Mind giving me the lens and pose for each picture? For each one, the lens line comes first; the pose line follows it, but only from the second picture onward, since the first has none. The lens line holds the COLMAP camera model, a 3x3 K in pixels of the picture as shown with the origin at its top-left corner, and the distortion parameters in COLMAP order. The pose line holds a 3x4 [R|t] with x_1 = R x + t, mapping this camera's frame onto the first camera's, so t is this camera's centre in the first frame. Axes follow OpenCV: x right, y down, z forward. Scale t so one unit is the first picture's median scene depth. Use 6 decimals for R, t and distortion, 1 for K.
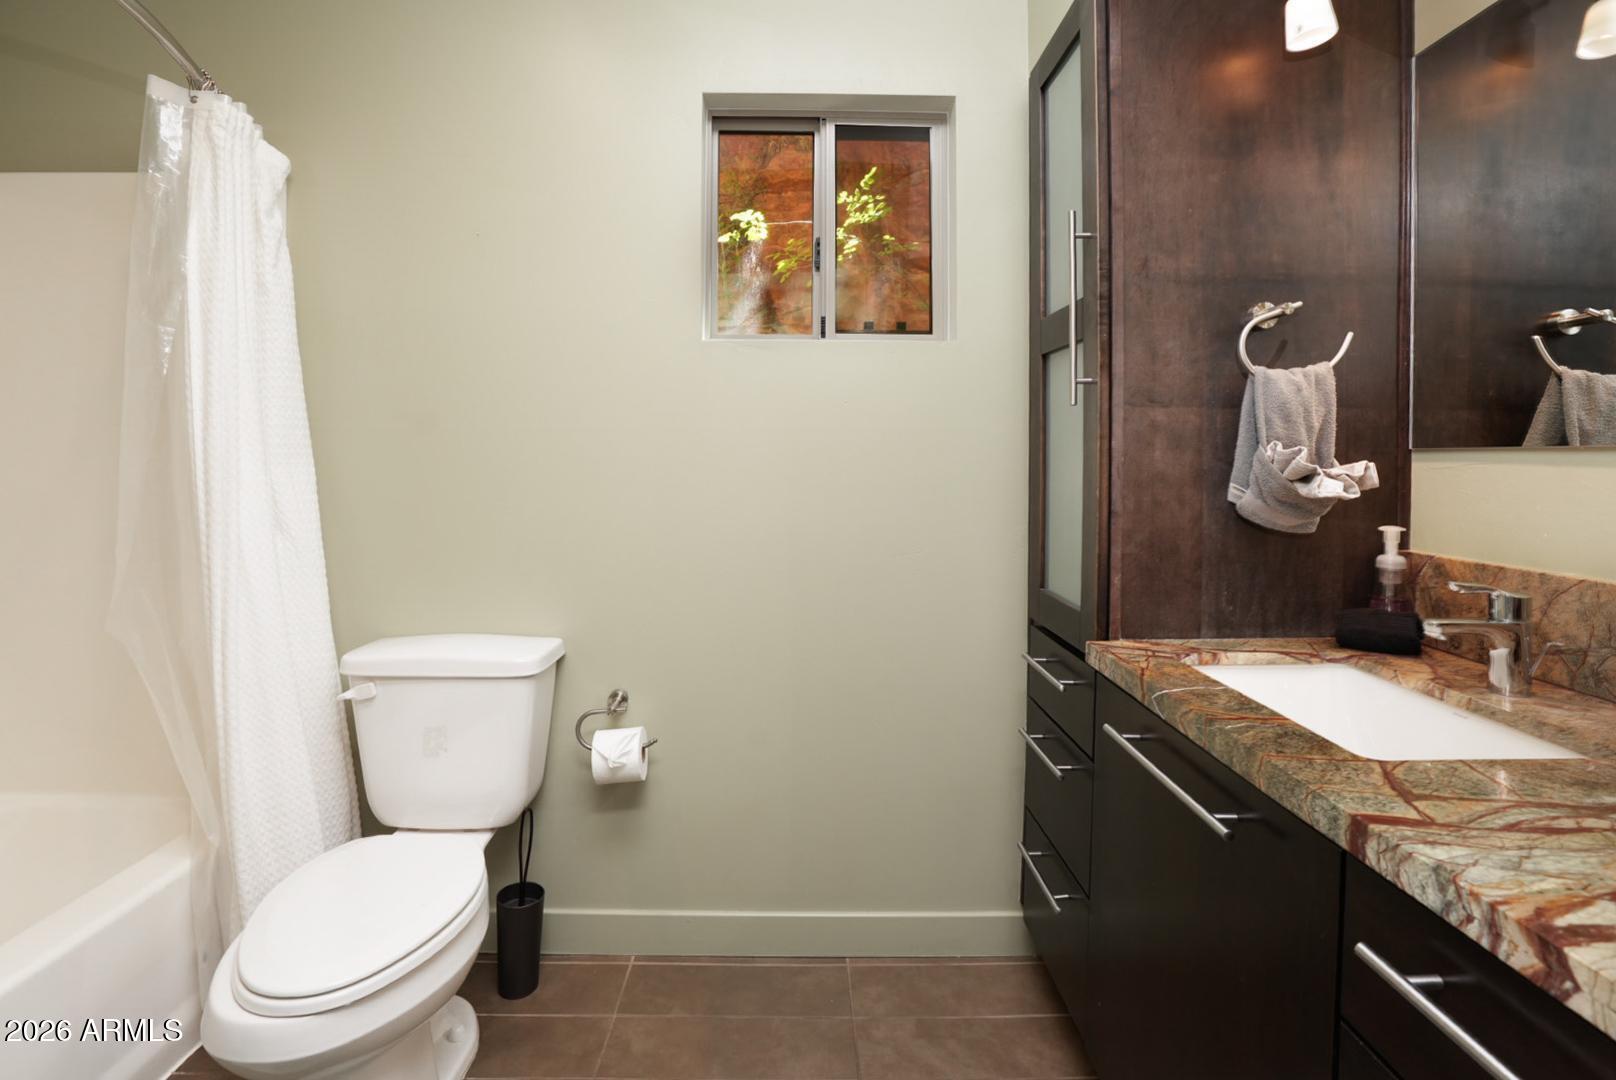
lens RADIAL K [[792.2, 0, 814.8], [0, 792.2, 466.7], [0, 0, 1]] dist [-0.023630, 0.022023]
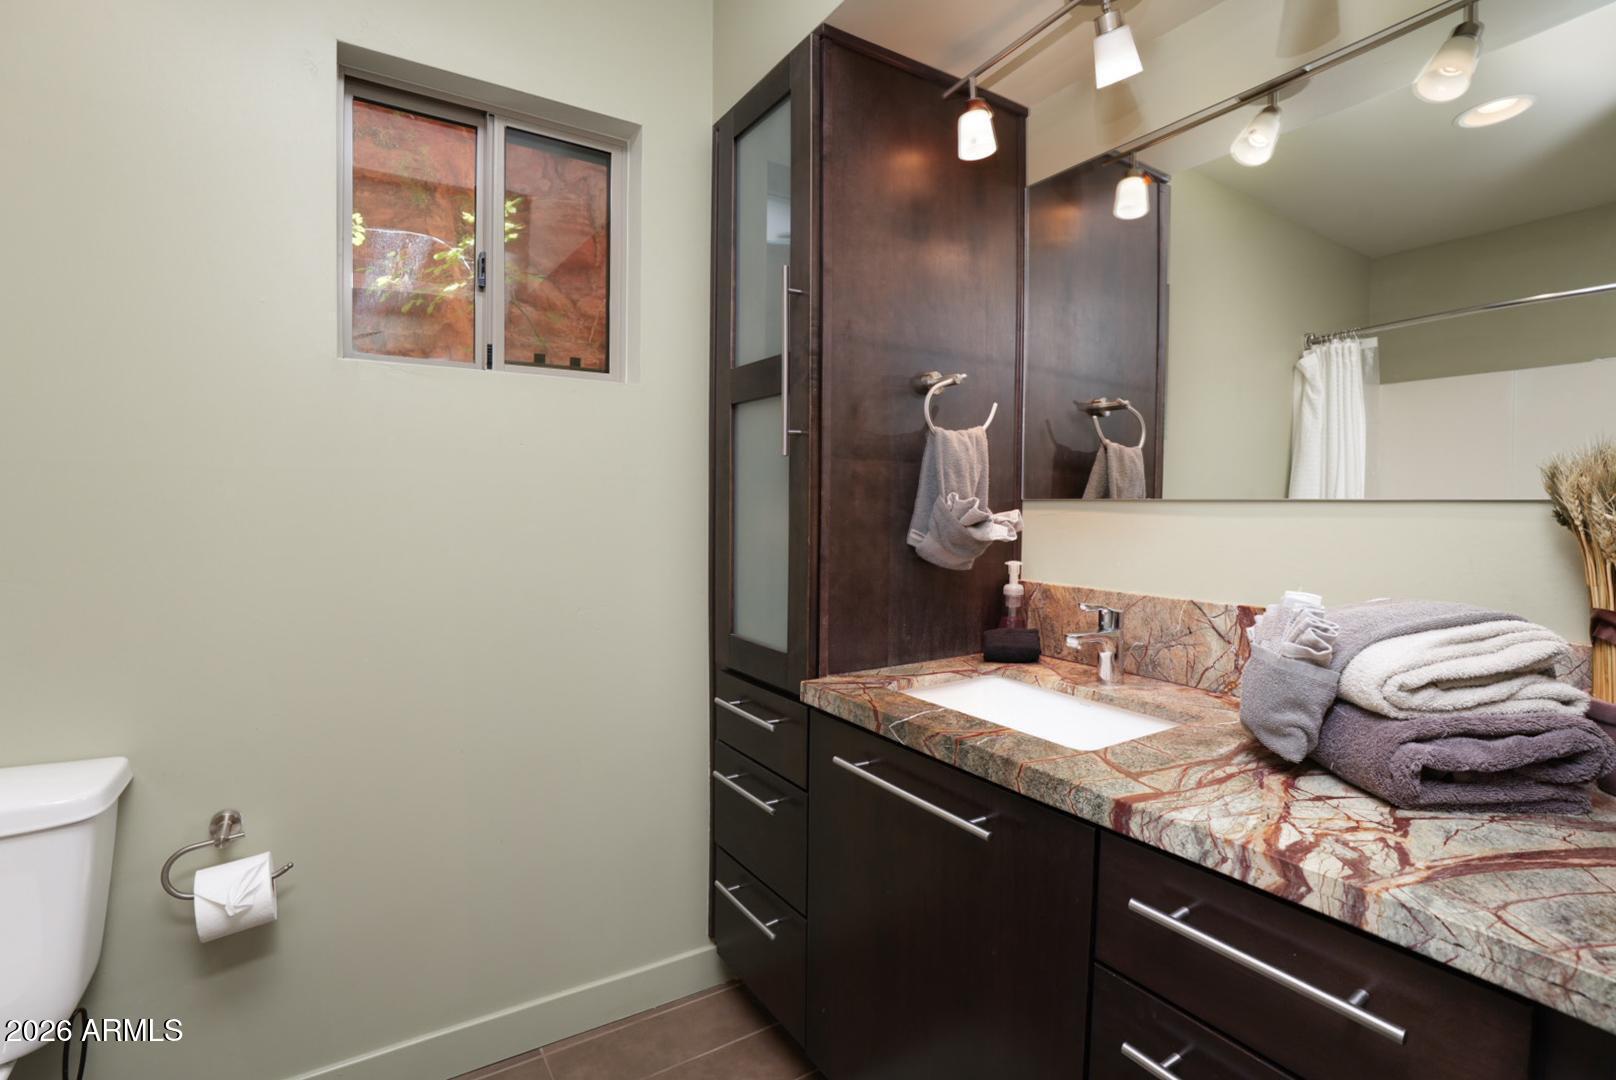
lens RADIAL K [[773.7, 0, 794.0], [0, 773.7, 536.5], [0, 0, 1]] dist [-0.055171, 0.034750]
pose [[0.856694, -0.020350, 0.515424, -0.201950], [0.002613, 0.999380, 0.035114, -0.007511], [-0.515819, -0.028735, 0.856216, 0.139464]]
